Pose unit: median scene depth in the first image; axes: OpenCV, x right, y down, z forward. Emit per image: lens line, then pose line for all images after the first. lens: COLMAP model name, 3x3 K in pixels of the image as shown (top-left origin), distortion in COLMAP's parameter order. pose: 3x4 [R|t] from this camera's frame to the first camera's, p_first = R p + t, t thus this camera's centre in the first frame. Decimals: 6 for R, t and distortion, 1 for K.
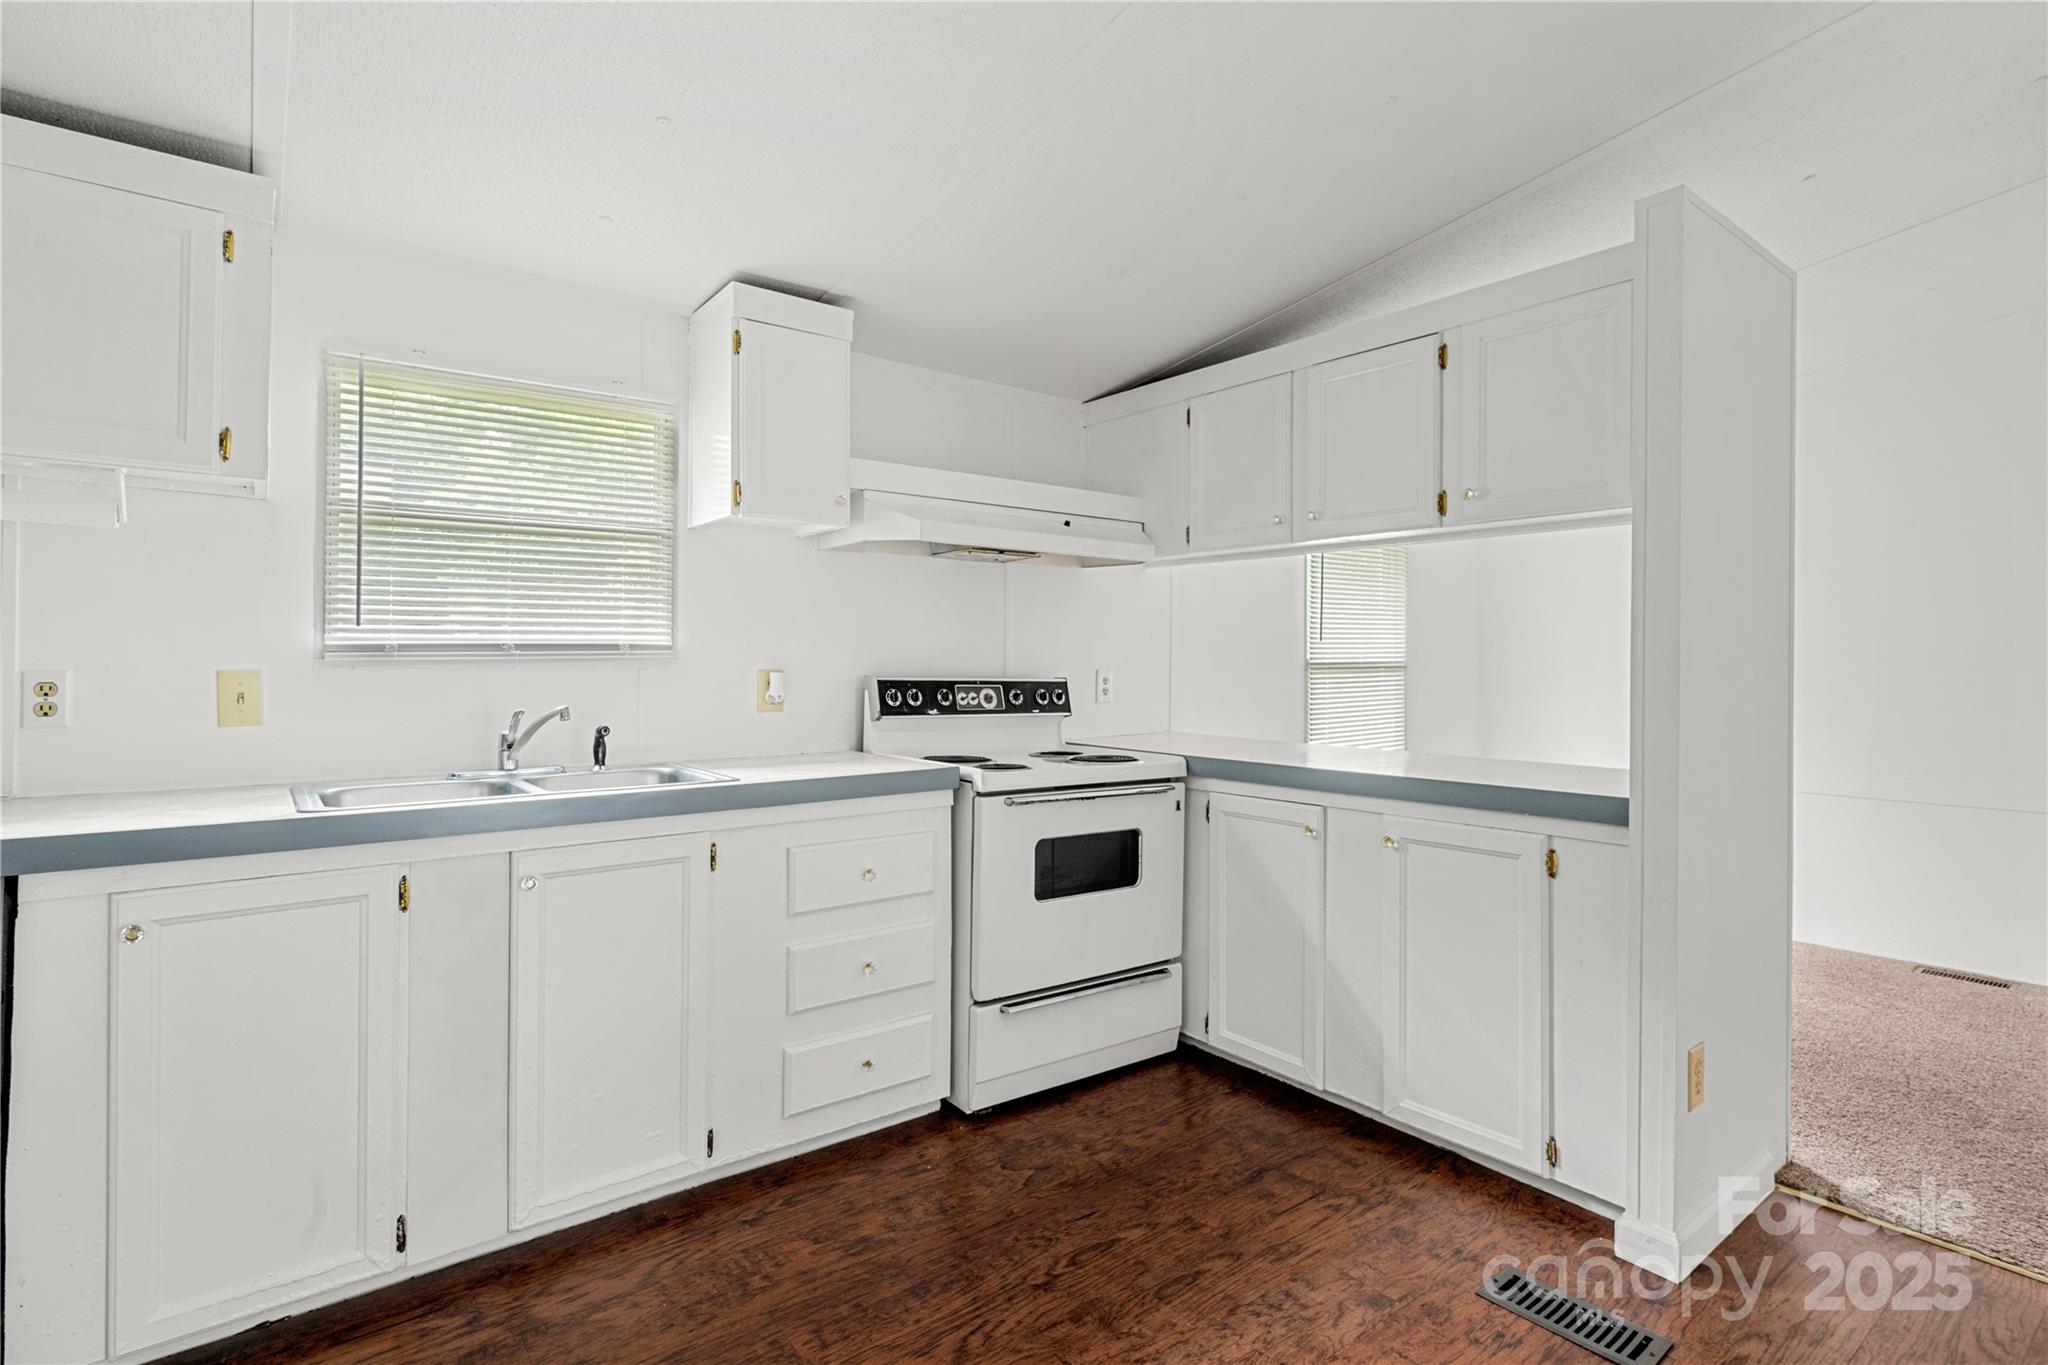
lens RADIAL K [[1002.2, 0, 1016.8], [0, 1002.2, 648.3], [0, 0, 1]] dist [-0.000036, -0.000435]
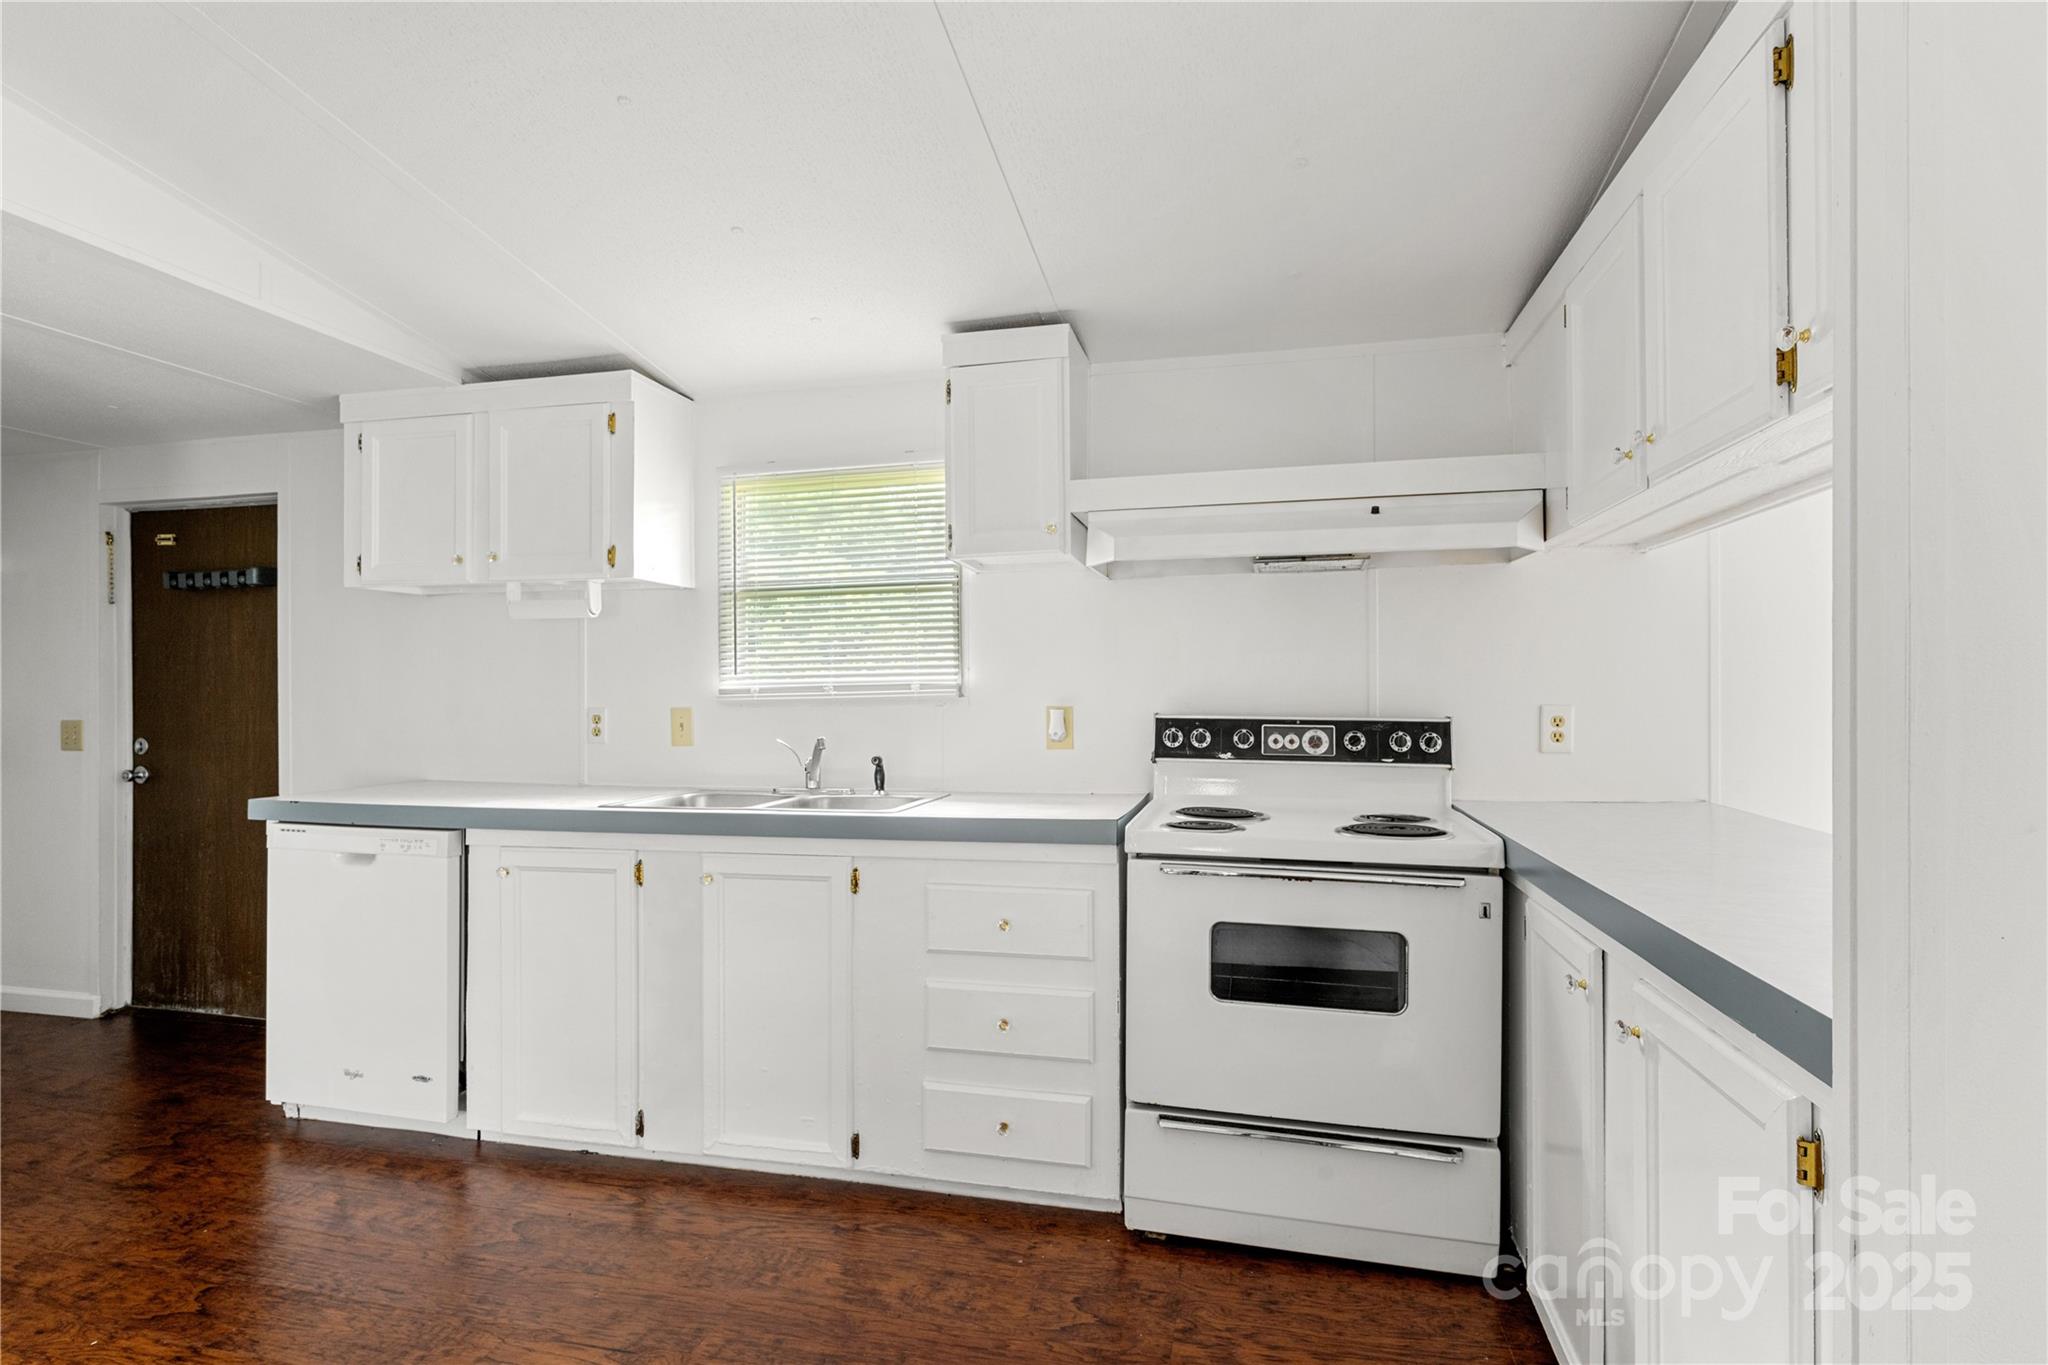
lens RADIAL K [[985.8, 0, 1024.0], [0, 985.8, 682.5], [0, 0, 1]] dist [-0.001428, -0.000193]
pose [[0.635586, -0.018328, -0.771813, 0.474366], [0.018845, 0.999789, -0.008222, 0.005065], [0.771800, -0.009319, 0.635797, 0.349473]]
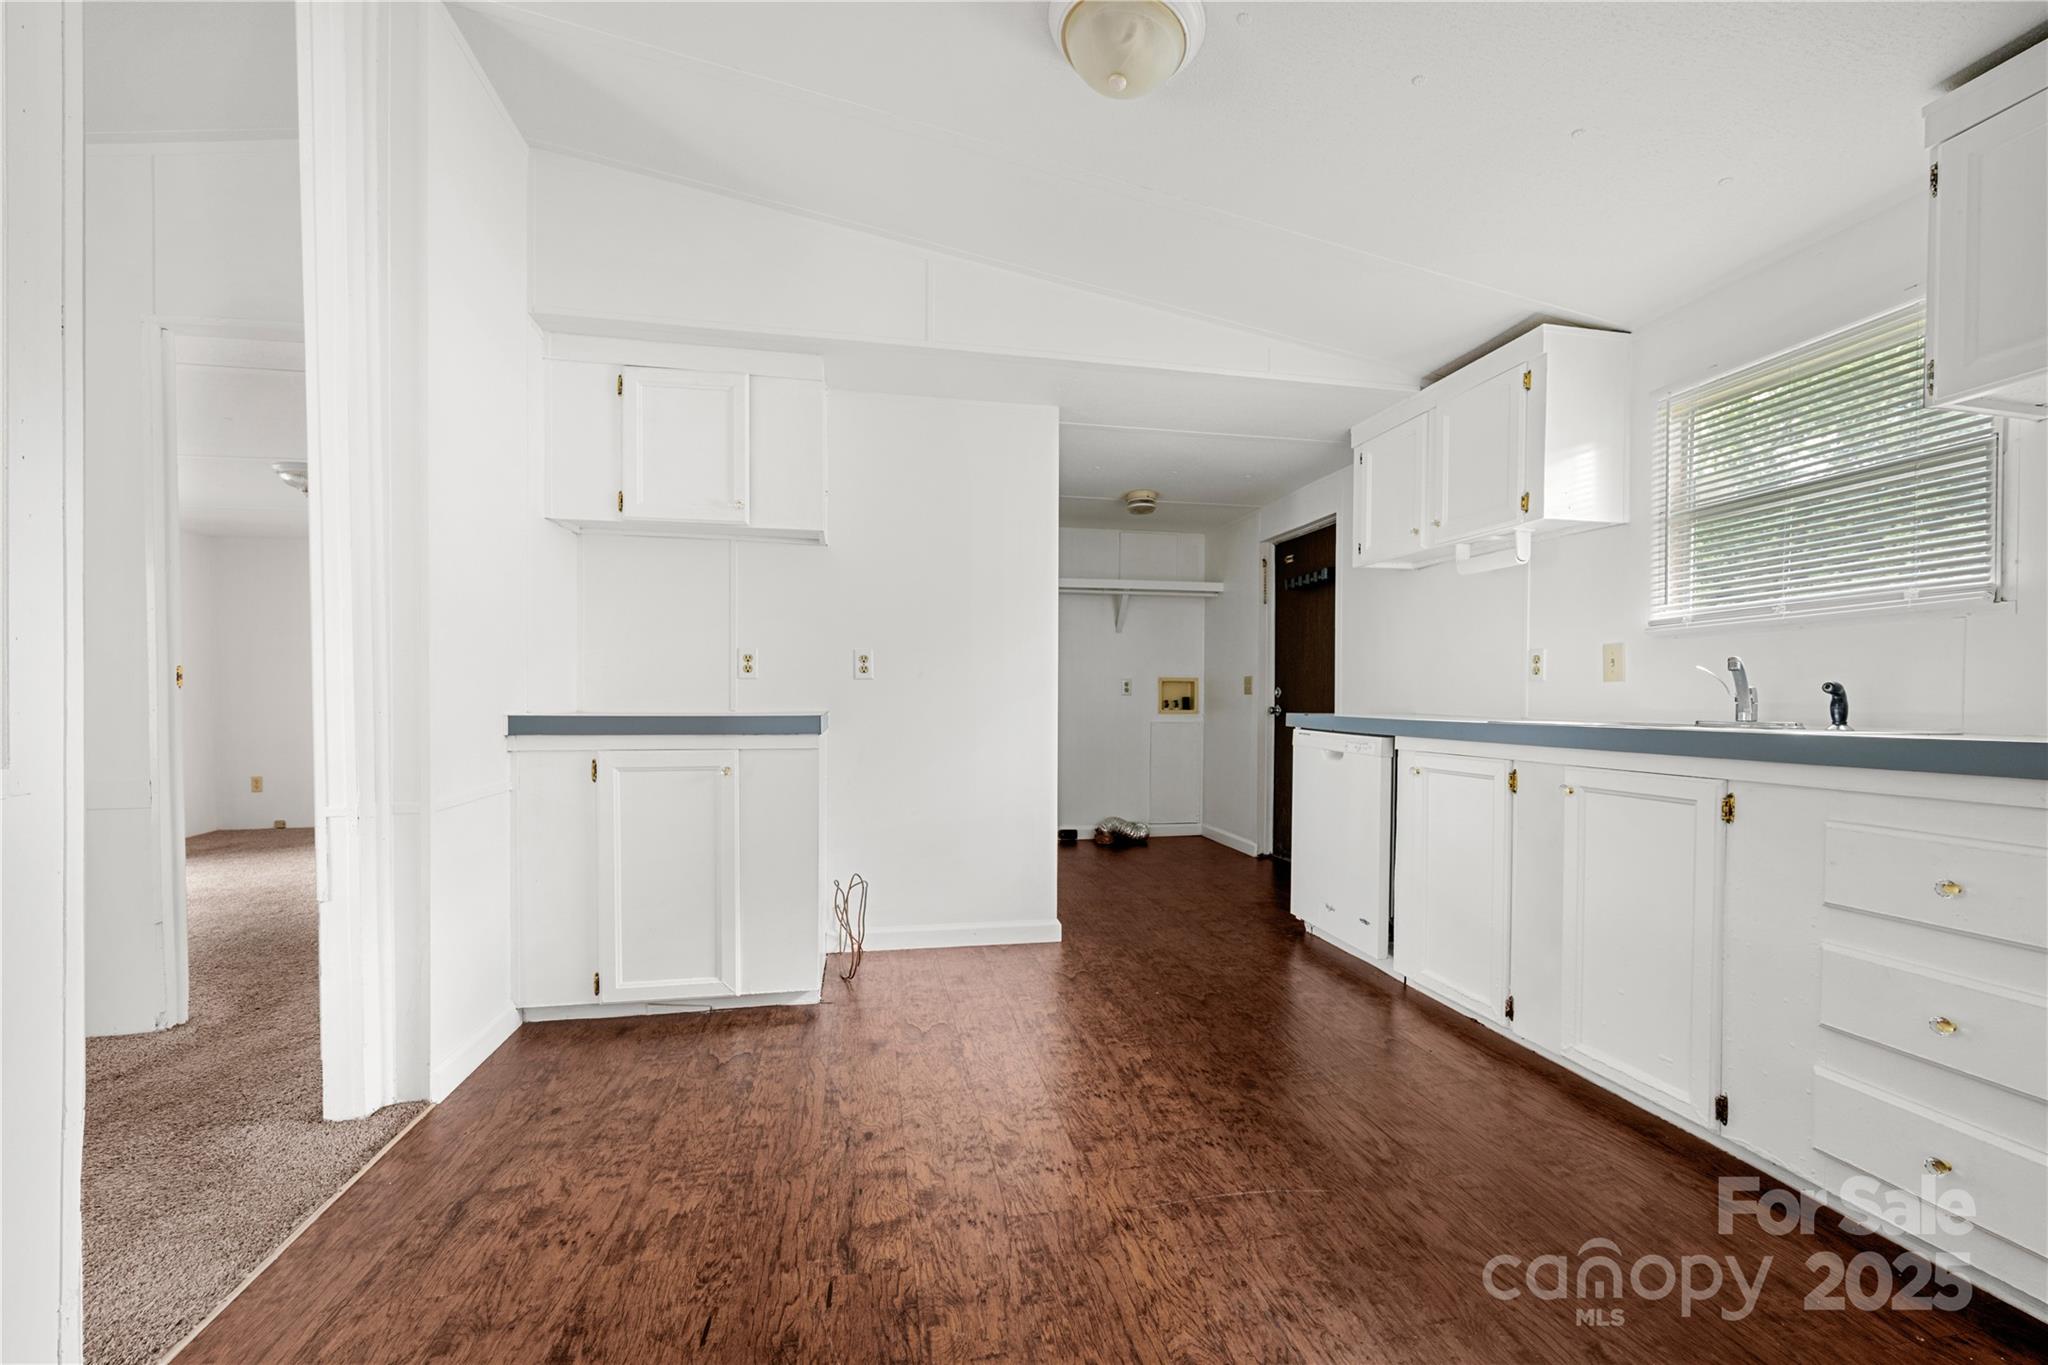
lens RADIAL K [[826.3, 0, 1034.9], [0, 826.3, 708.5], [0, 0, 1]] dist [-0.002012, -0.000349]
pose [[-0.432985, 0.001775, -0.901399, 0.503456], [-0.000323, 0.999998, 0.002124, 0.084614], [0.901401, 0.001211, -0.432983, 0.559254]]
